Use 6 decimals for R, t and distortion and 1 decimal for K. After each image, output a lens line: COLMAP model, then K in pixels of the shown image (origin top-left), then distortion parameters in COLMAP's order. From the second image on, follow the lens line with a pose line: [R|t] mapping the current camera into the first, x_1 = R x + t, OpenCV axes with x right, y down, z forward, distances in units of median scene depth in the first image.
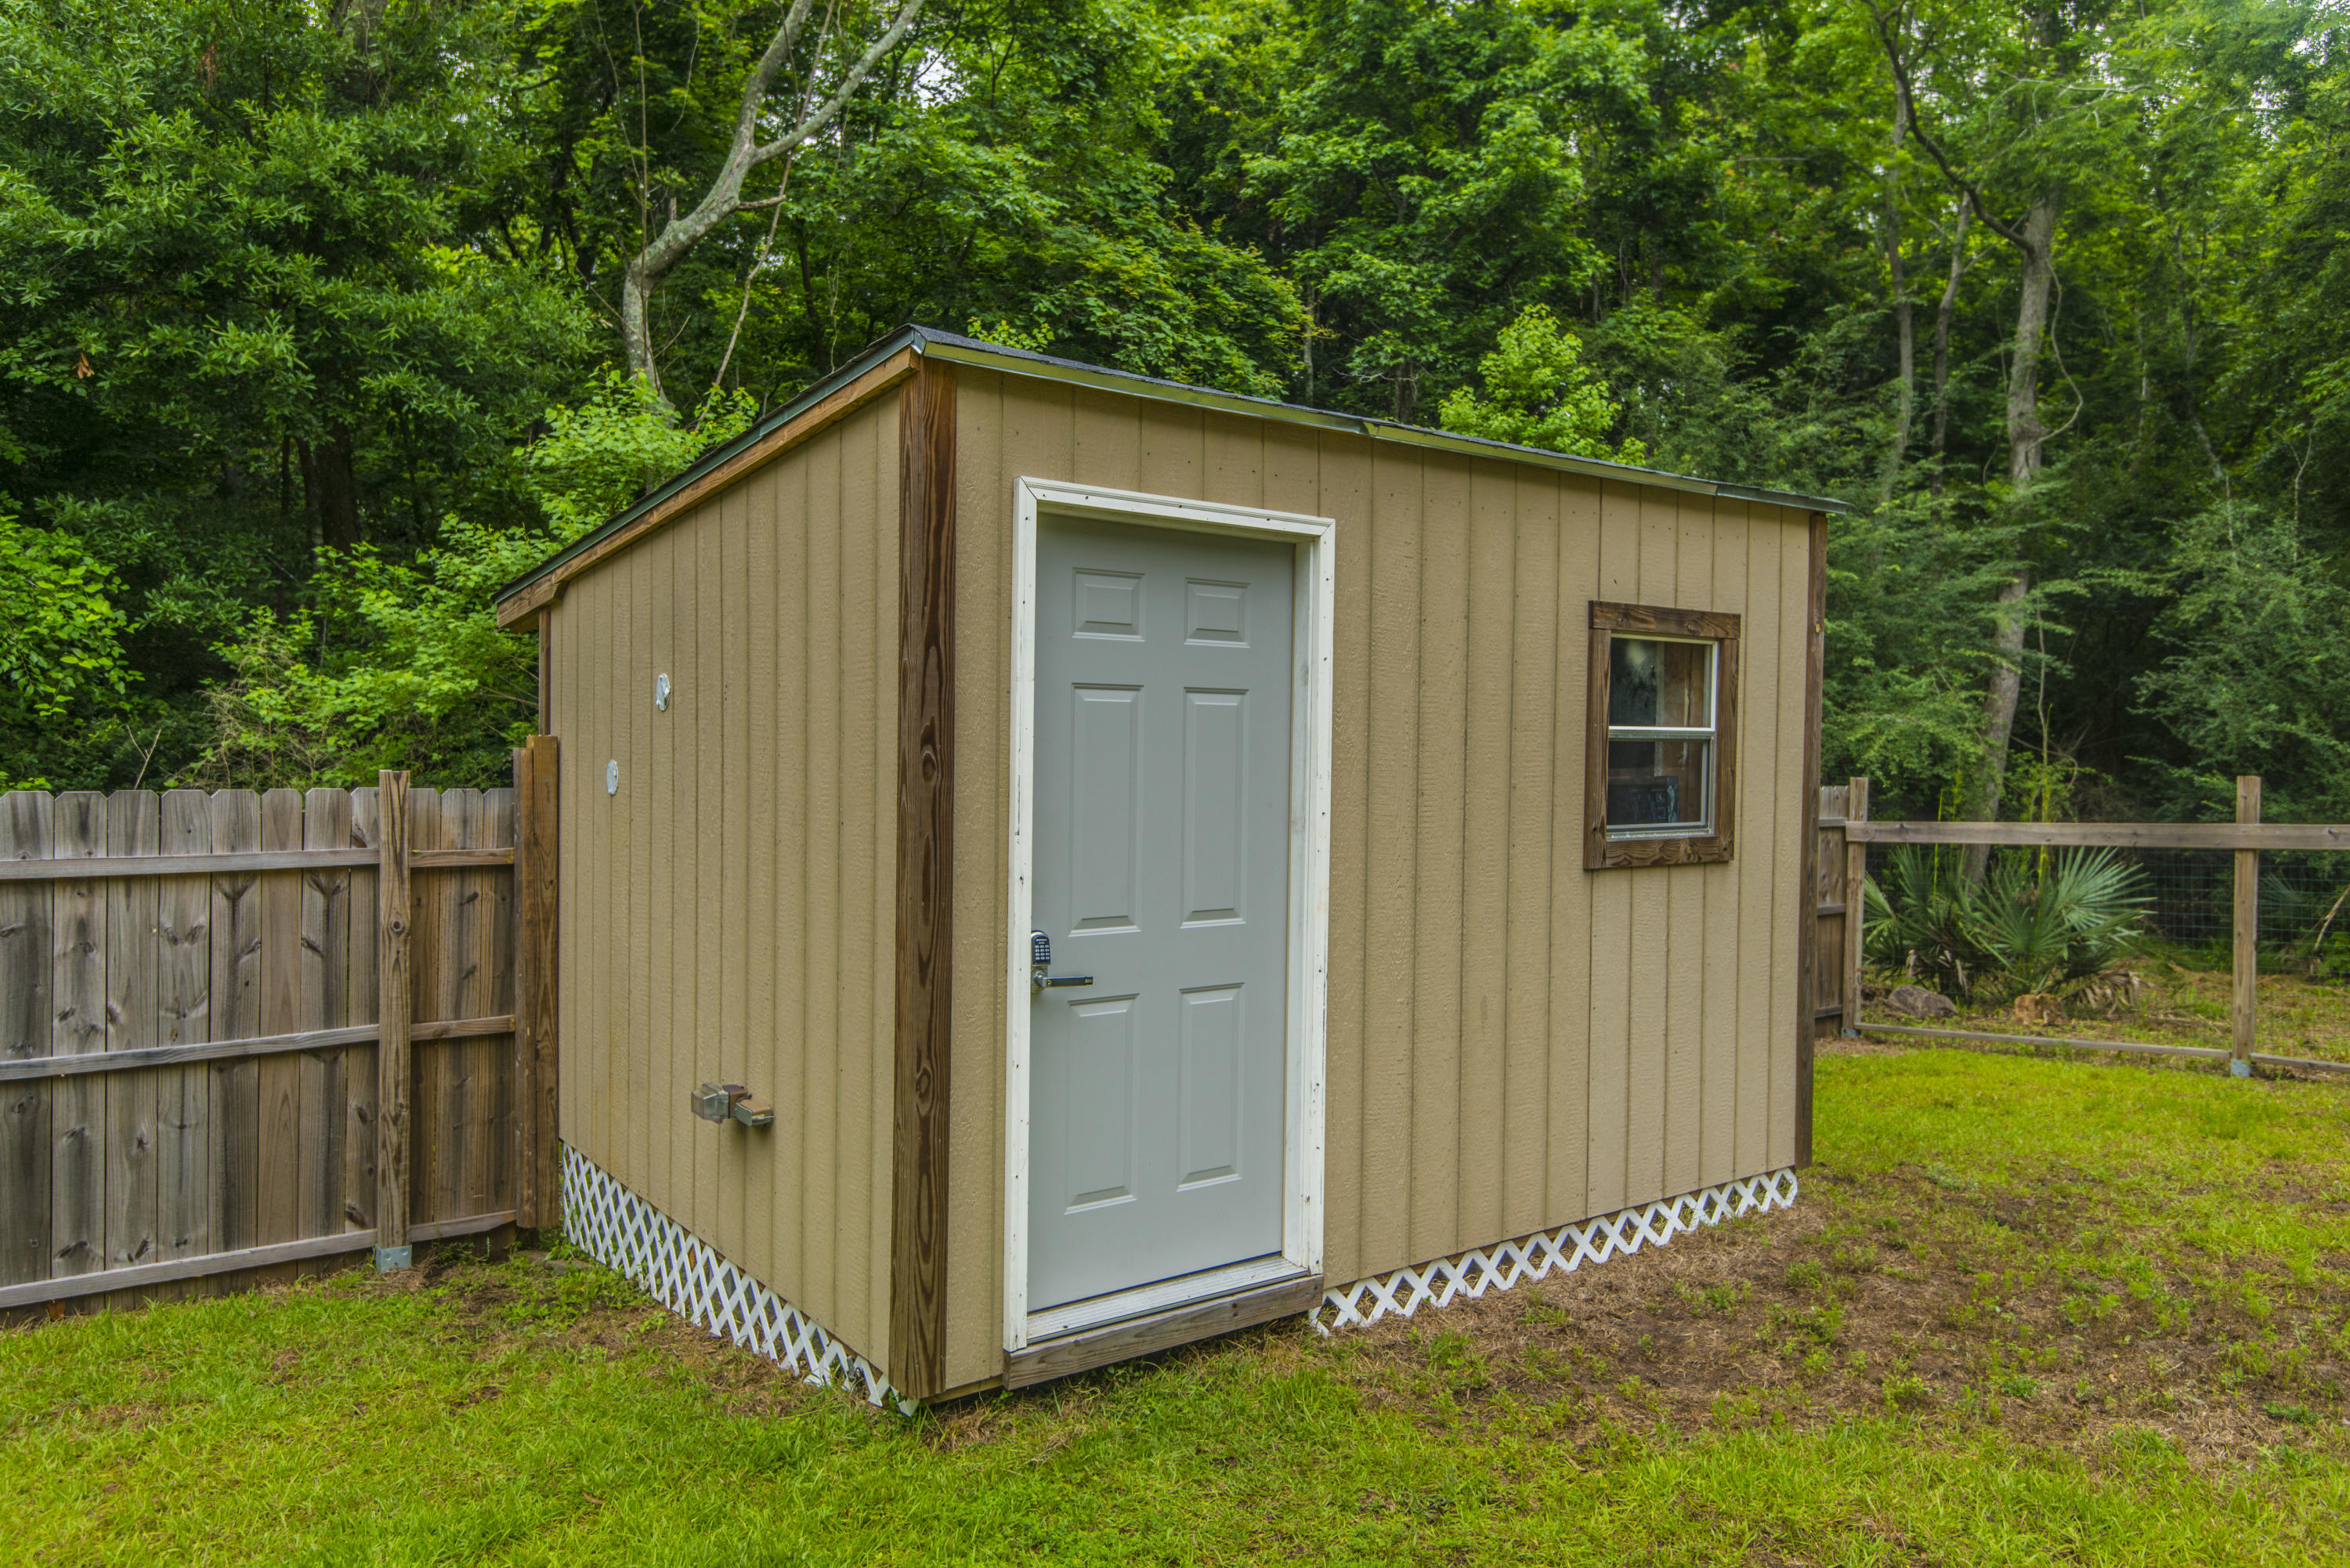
lens RADIAL K [[1574.5, 0, 1175.0], [0, 1574.5, 784.0], [0, 0, 1]] dist [0.044248, -0.000294]
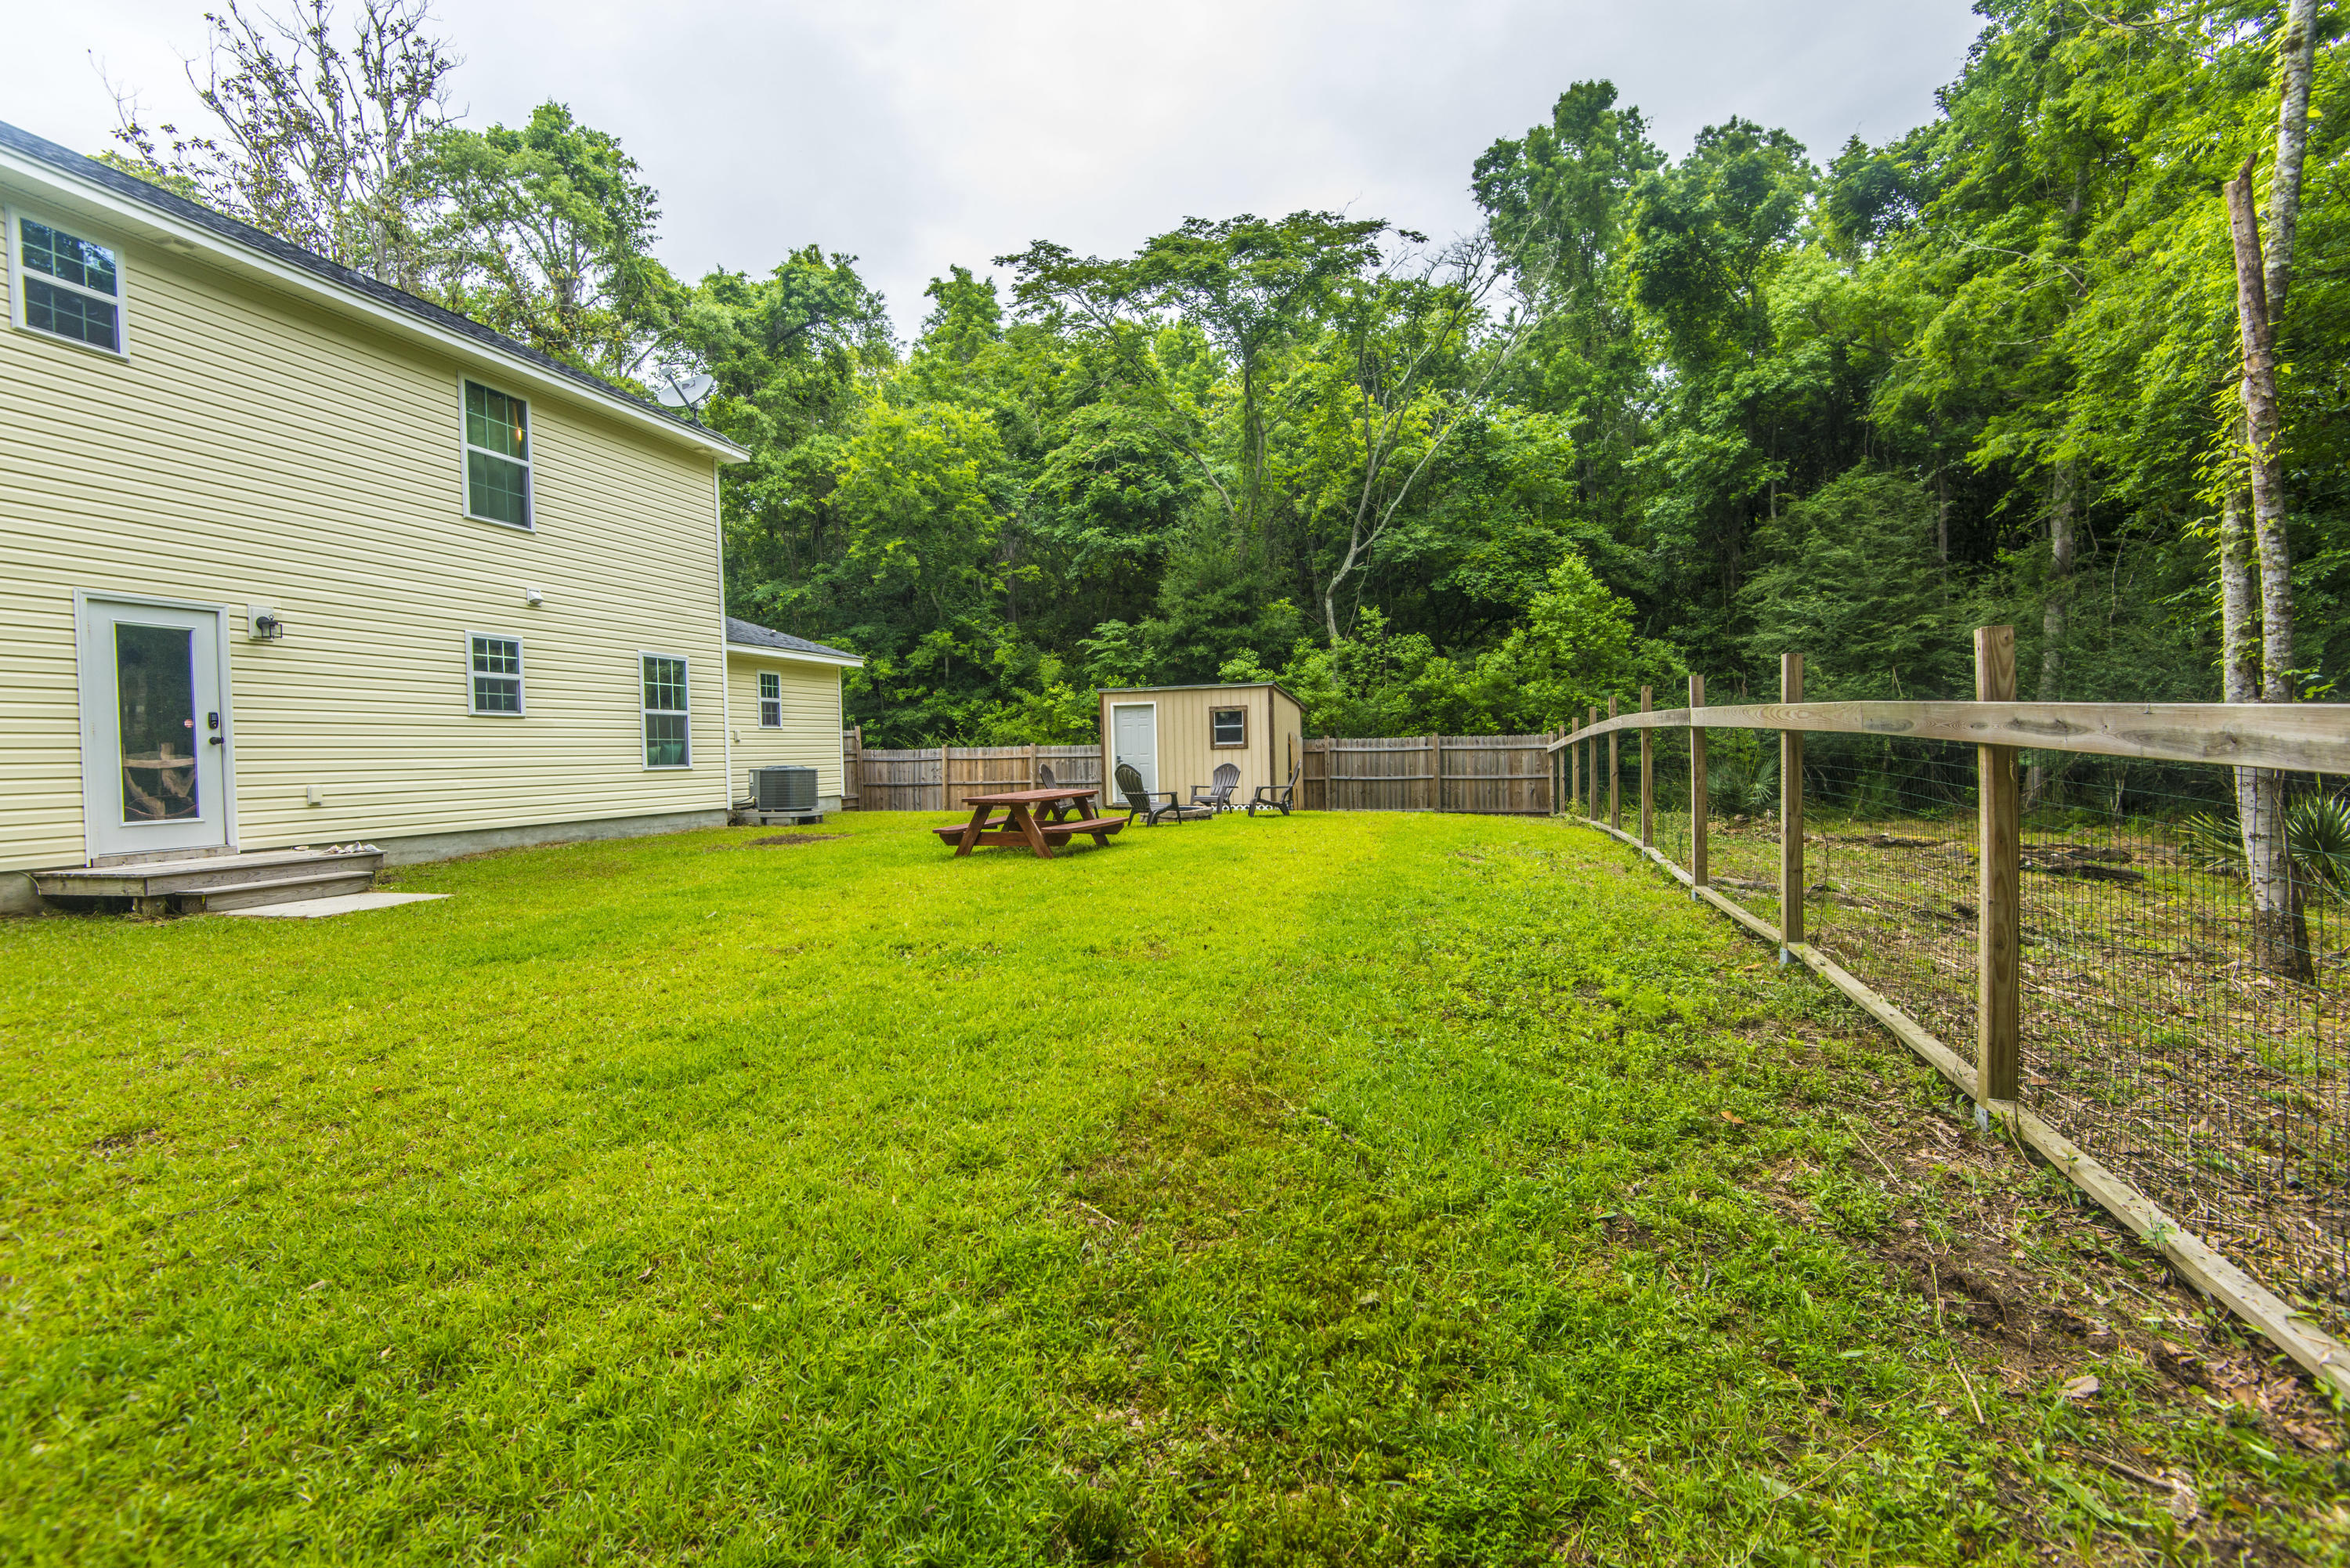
lens RADIAL K [[1057.0, 0, 1176.0], [0, 1057.0, 774.2], [0, 0, 1]] dist [0.038636, -0.018677]
pose [[0.600892, -0.014331, -0.799202, 3.121151], [0.011924, 0.999889, -0.008964, 0.167211], [0.799242, -0.004144, 0.600996, -1.453365]]
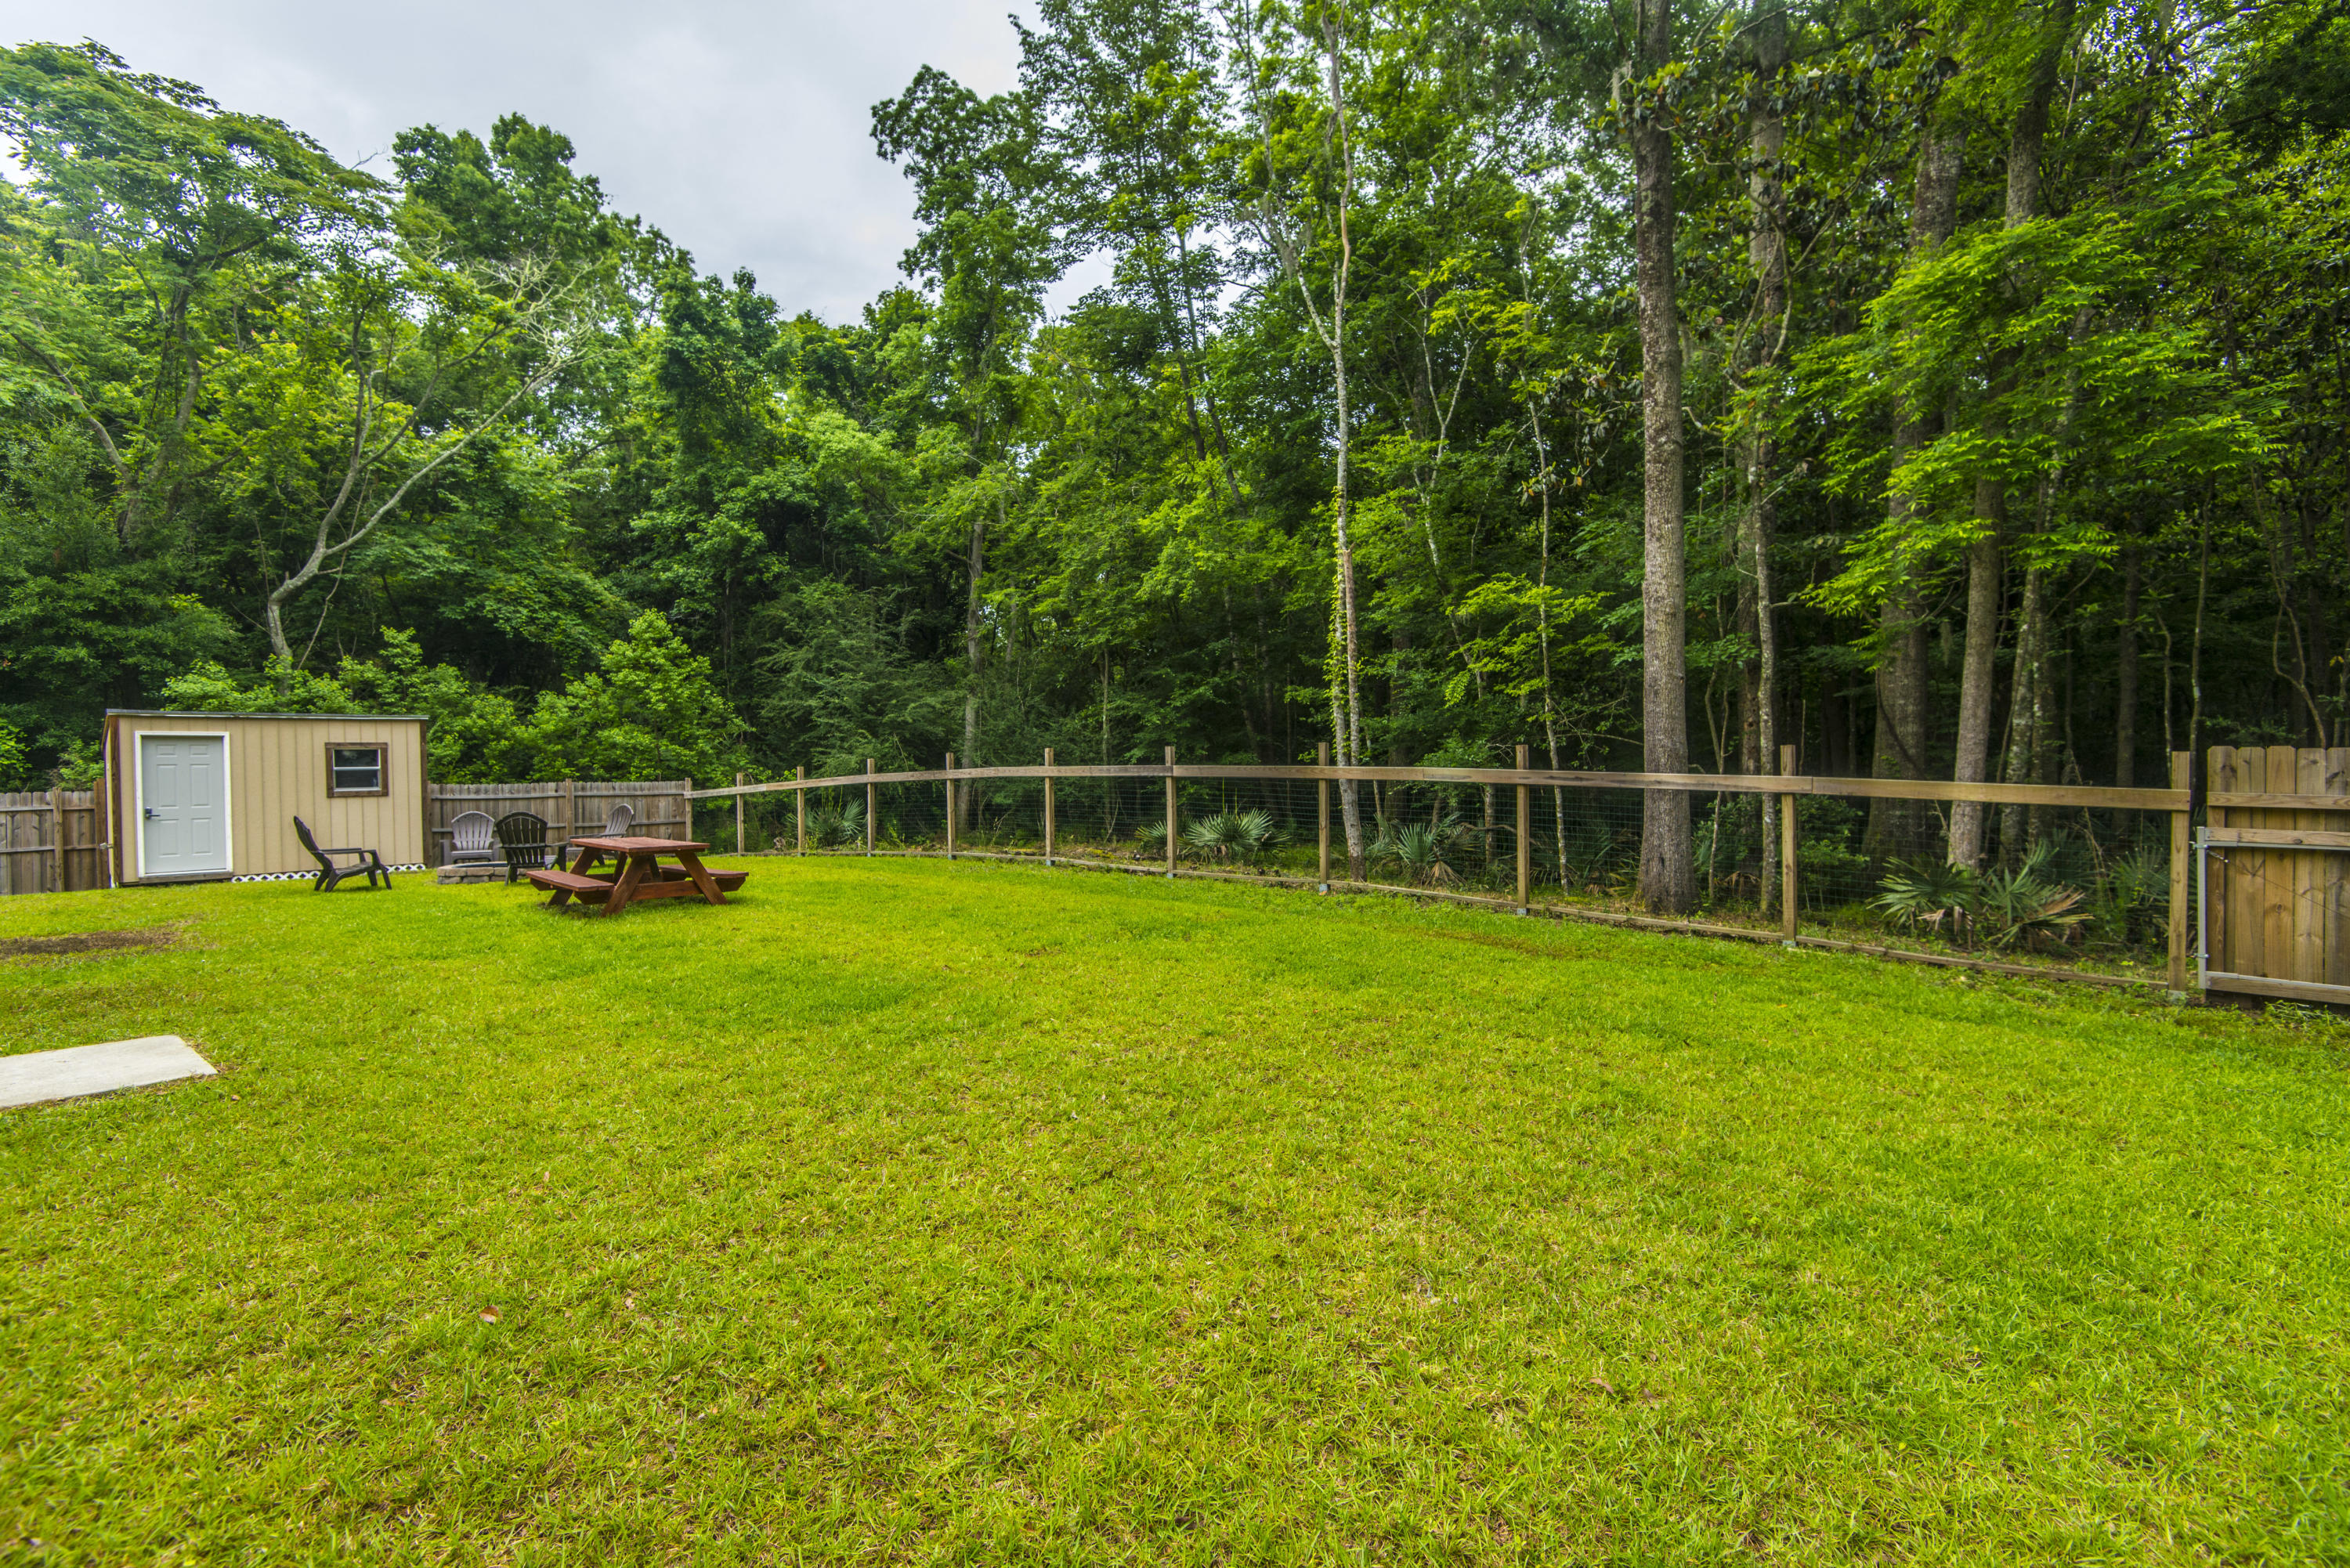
lens RADIAL K [[1060.5, 0, 1175.0], [0, 1060.5, 784.0], [0, 0, 1]] dist [0.001304, 0.000076]
pose [[0.983649, -0.038923, 0.175841, 1.991683], [0.041886, 0.999036, -0.013169, 0.146597], [-0.175159, 0.020319, 0.984330, -2.378978]]
